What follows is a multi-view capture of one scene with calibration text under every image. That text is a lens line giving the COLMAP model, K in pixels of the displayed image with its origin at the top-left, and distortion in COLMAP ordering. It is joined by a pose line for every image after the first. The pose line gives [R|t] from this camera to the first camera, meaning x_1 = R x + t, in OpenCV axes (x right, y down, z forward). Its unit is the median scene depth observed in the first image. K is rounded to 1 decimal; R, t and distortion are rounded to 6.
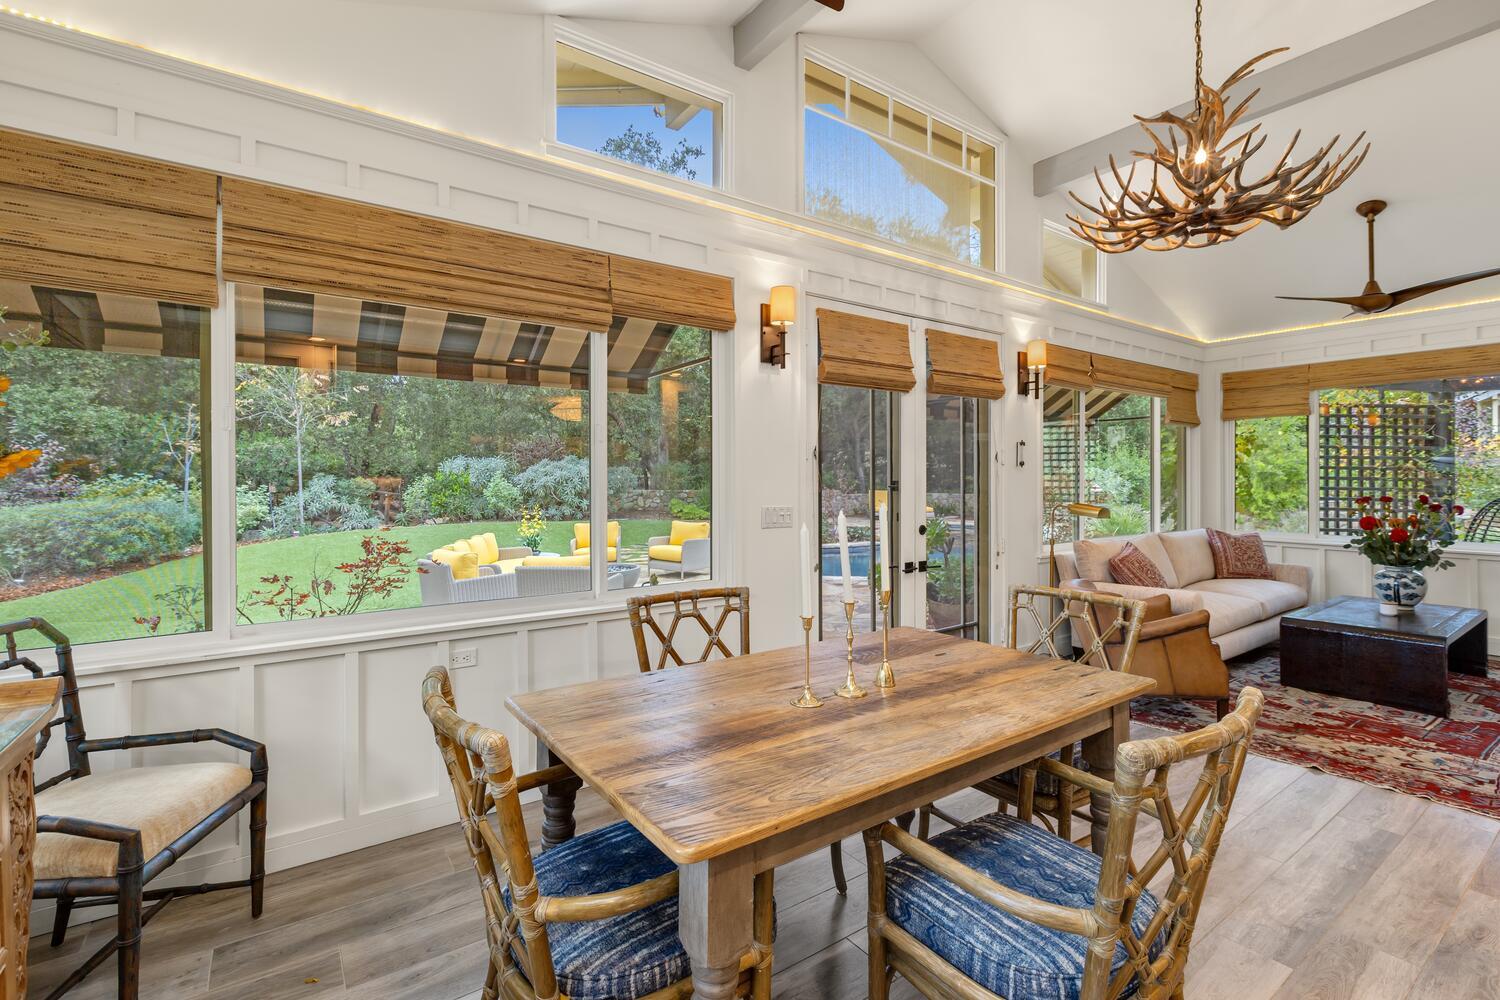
lens RADIAL K [[672.0, 0, 742.9], [0, 672.0, 479.2], [0, 0, 1]] dist [0.000723, -0.001029]
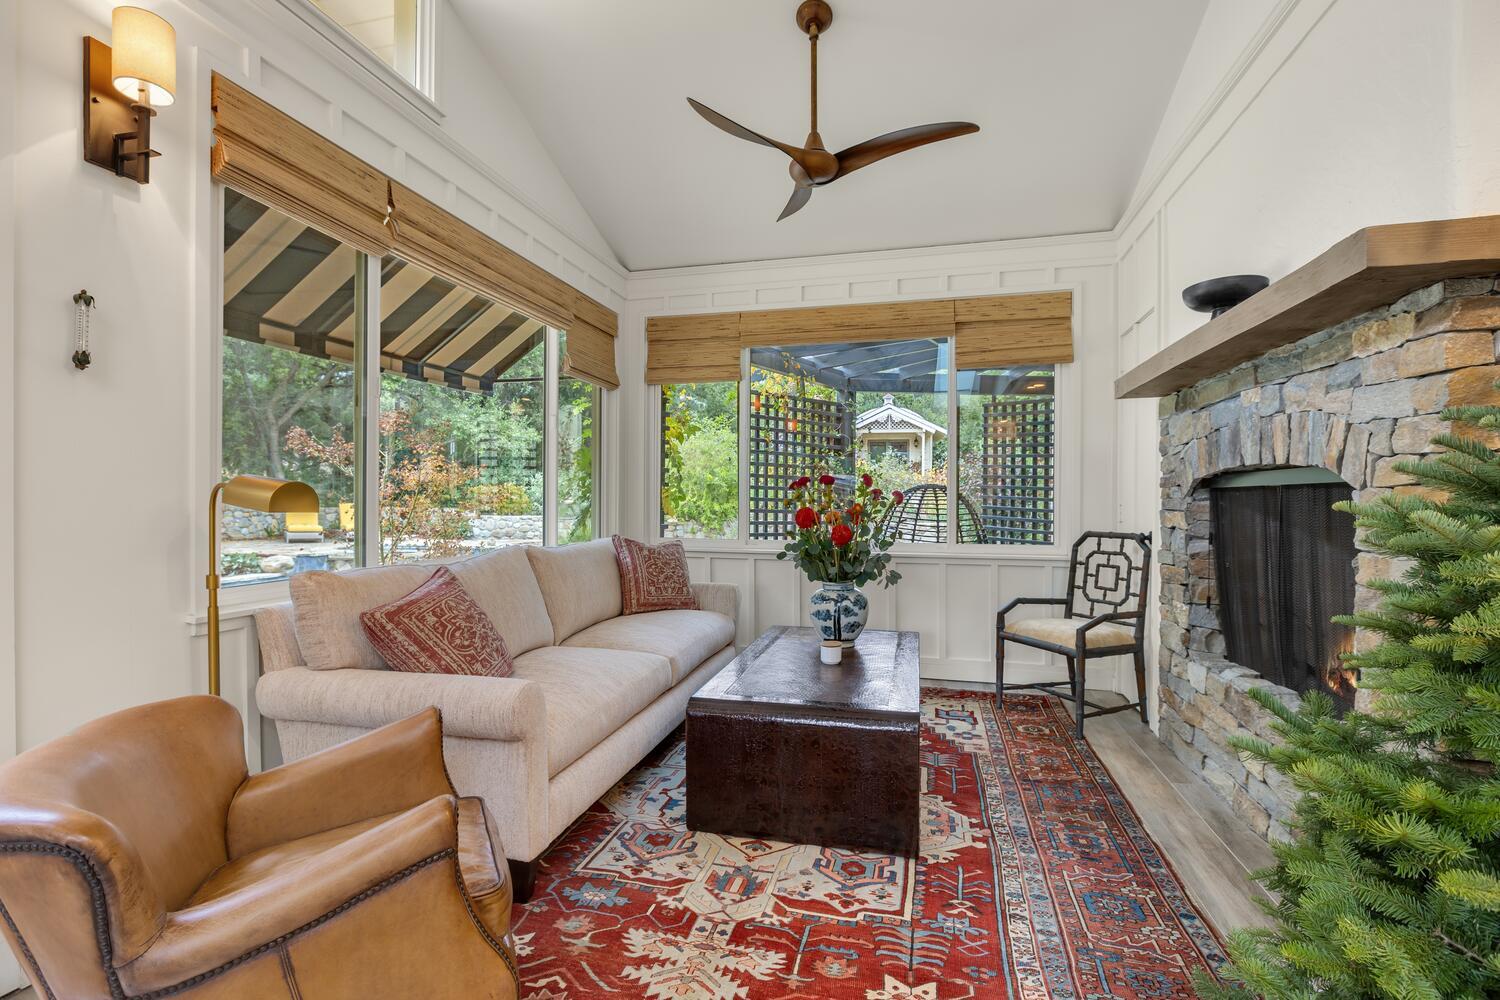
lens RADIAL K [[672.0, 0, 753.9], [0, 672.0, 498.9], [0, 0, 1]] dist [0.000723, -0.001029]
pose [[0.757283, 0.007388, 0.653045, 0.303200], [-0.008070, 0.999966, -0.001954, 0.031260], [-0.653037, -0.003790, 0.757317, 0.349658]]
